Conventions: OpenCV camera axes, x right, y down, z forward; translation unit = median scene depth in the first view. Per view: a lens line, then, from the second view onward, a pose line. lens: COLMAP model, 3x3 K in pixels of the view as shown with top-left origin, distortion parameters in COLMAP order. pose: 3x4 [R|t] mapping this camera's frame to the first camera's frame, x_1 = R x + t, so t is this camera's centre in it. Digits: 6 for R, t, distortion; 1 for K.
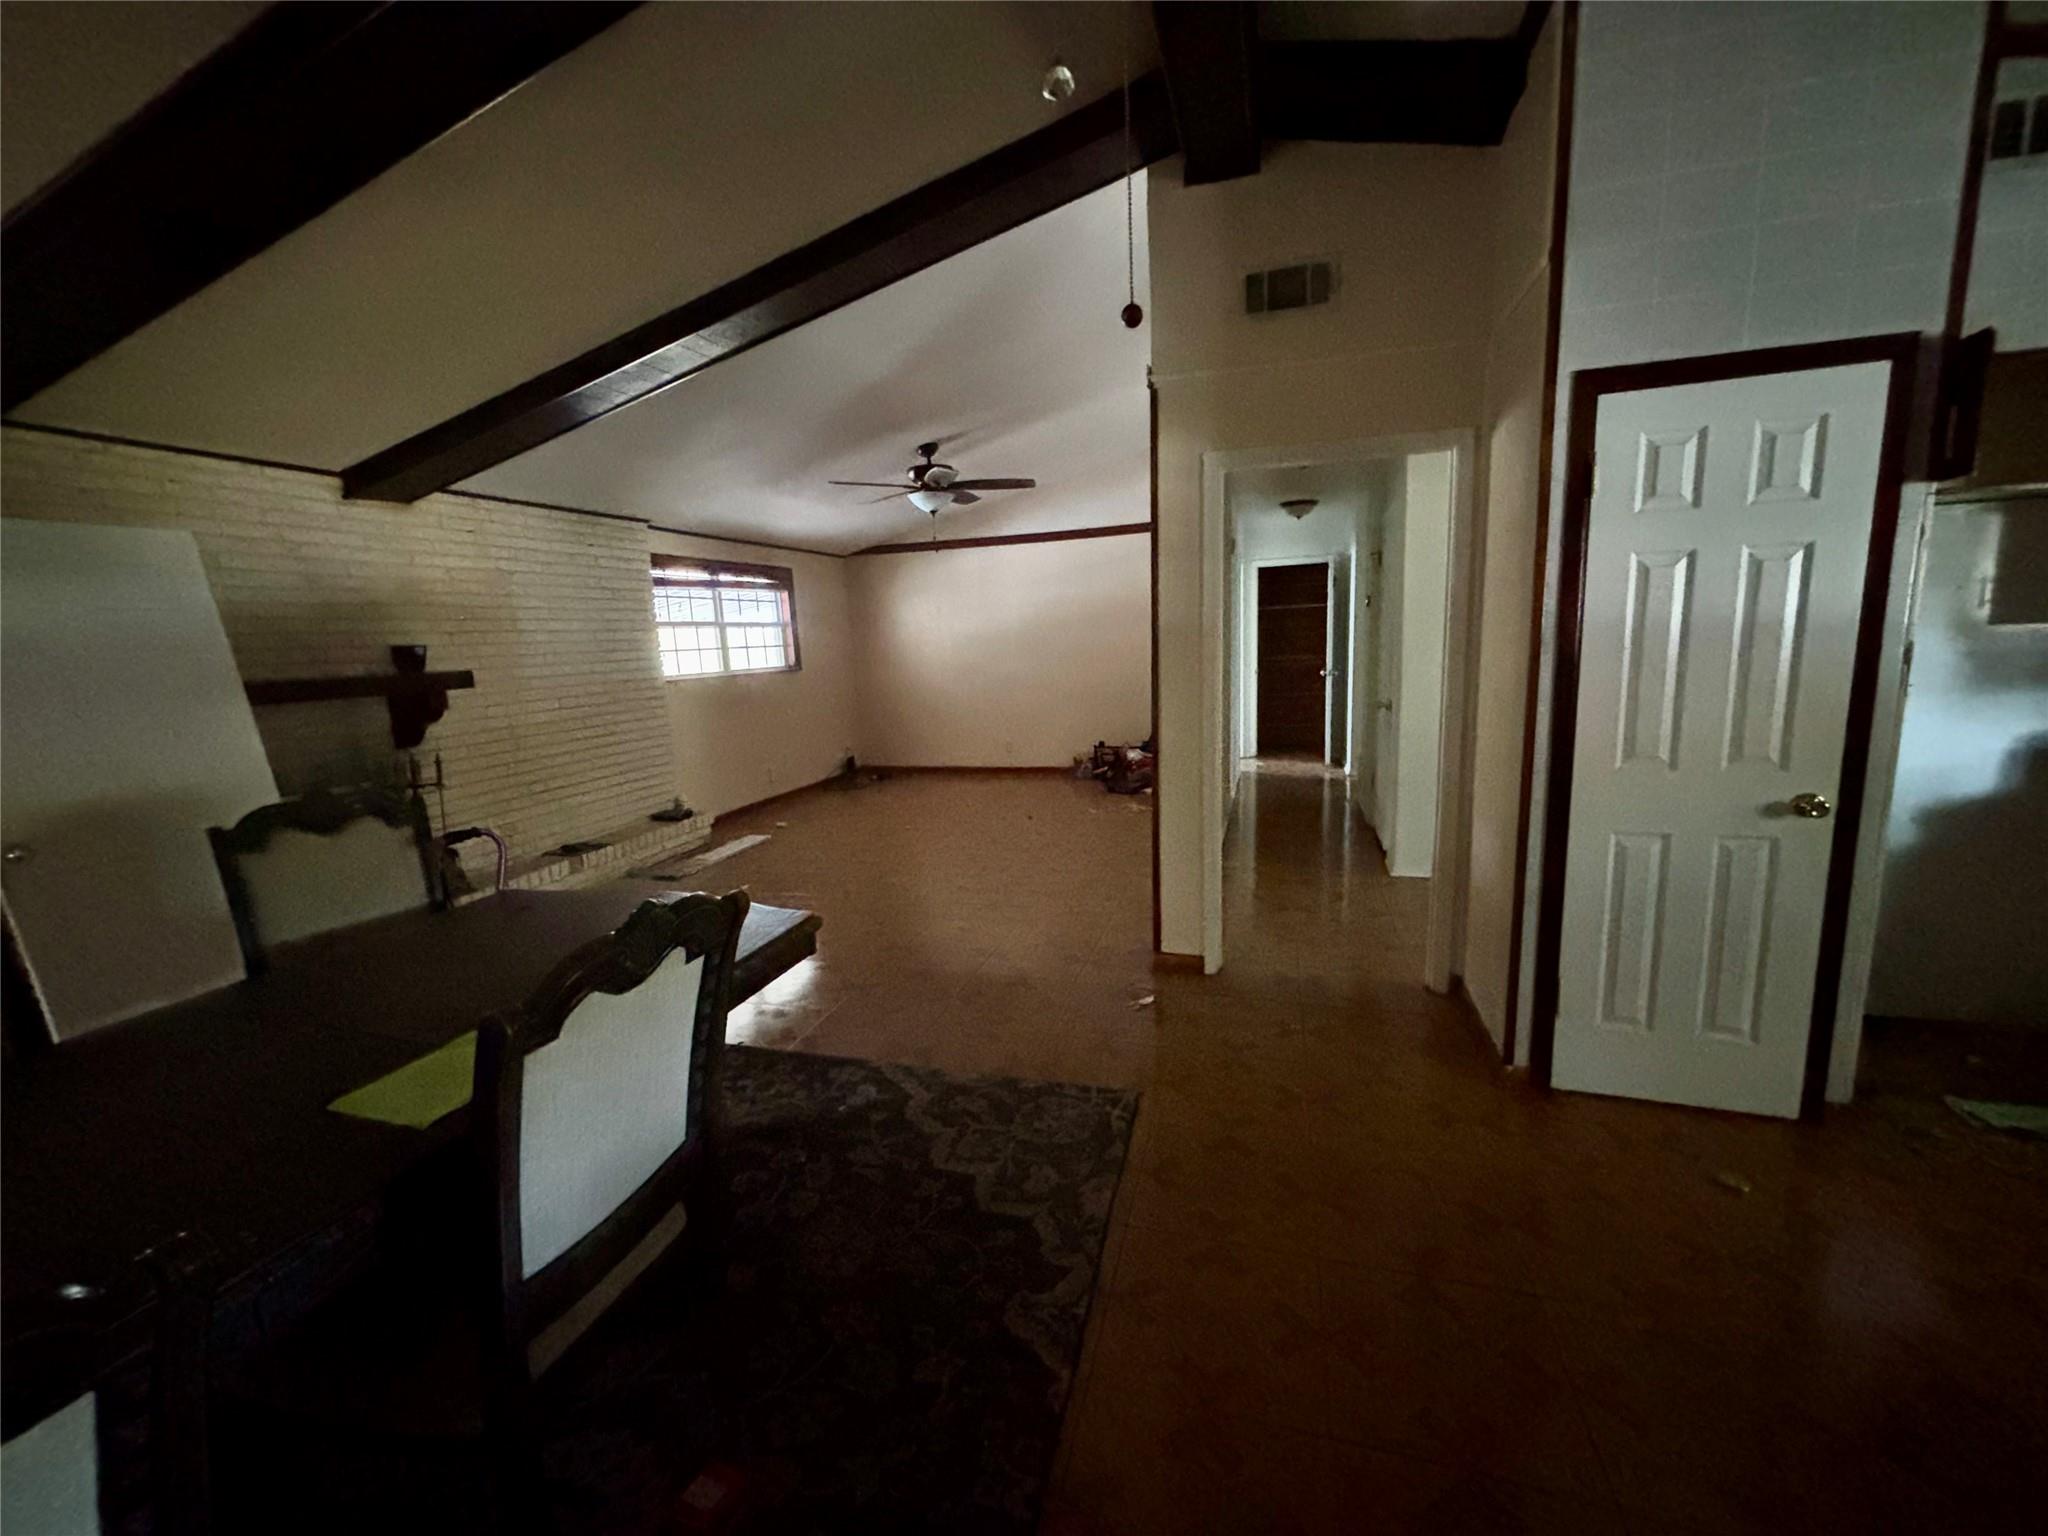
lens RADIAL K [[817.4, 0, 1020.6], [0, 817.4, 768.5], [0, 0, 1]] dist [0.000433, 0.000008]
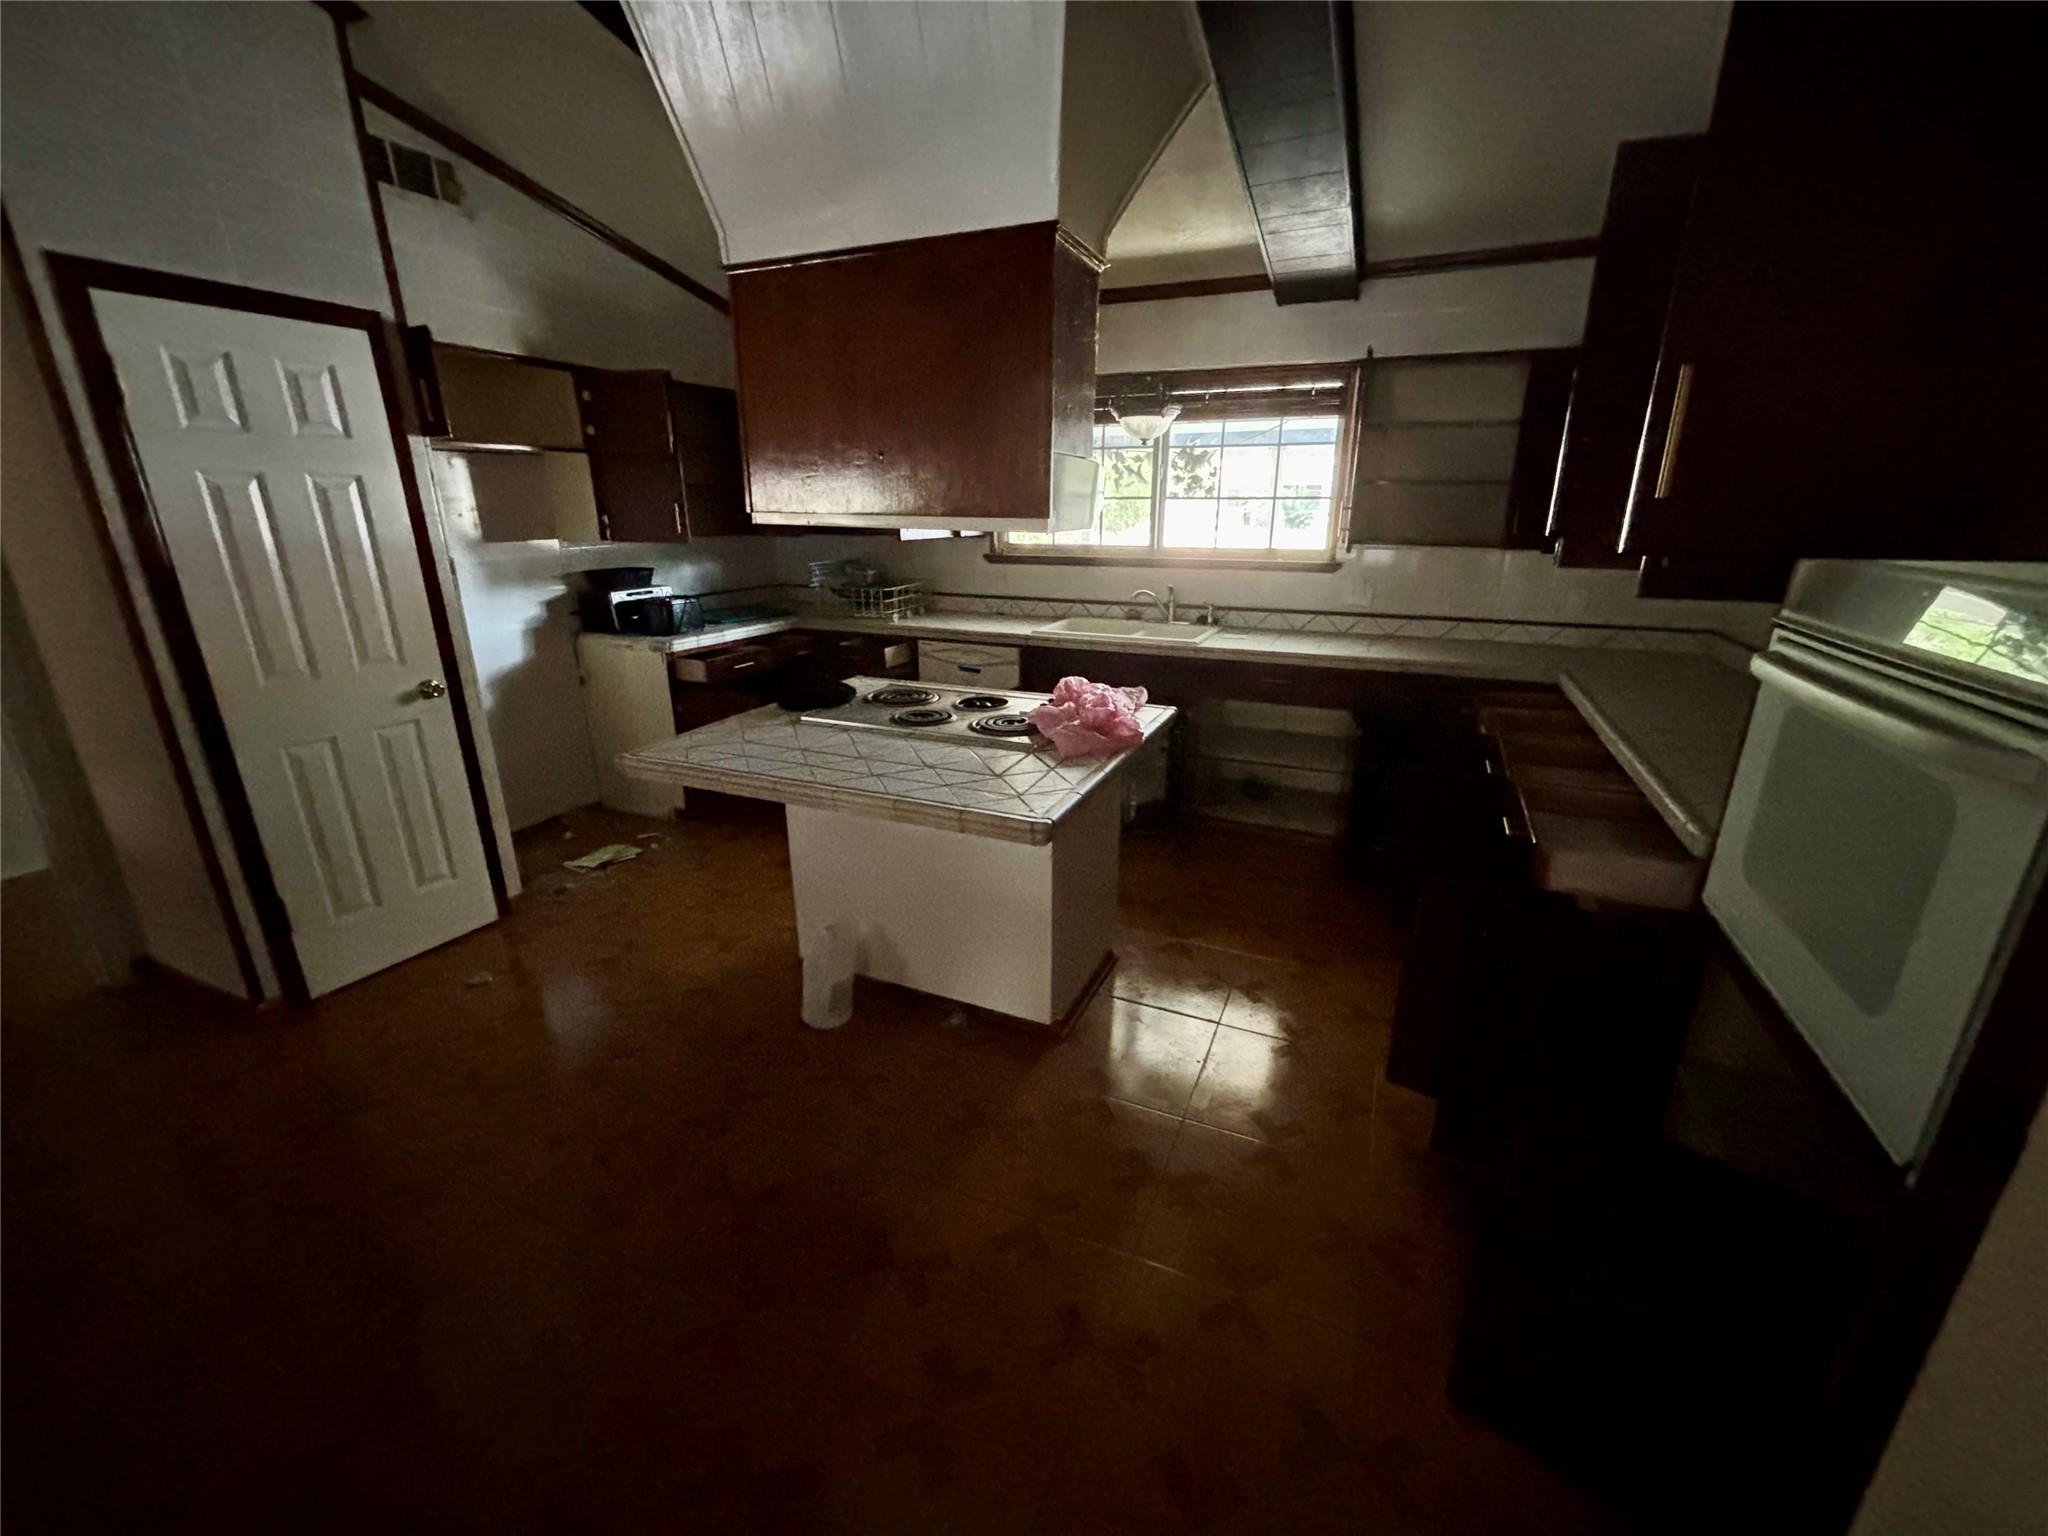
lens RADIAL K [[817.4, 0, 1023.5], [0, 817.4, 767.3], [0, 0, 1]] dist [0.000433, 0.000008]
pose [[0.123577, -0.267340, 0.955645, -0.178749], [0.157783, 0.956069, 0.247055, -0.007506], [-0.979711, 0.120254, 0.160330, -0.103638]]
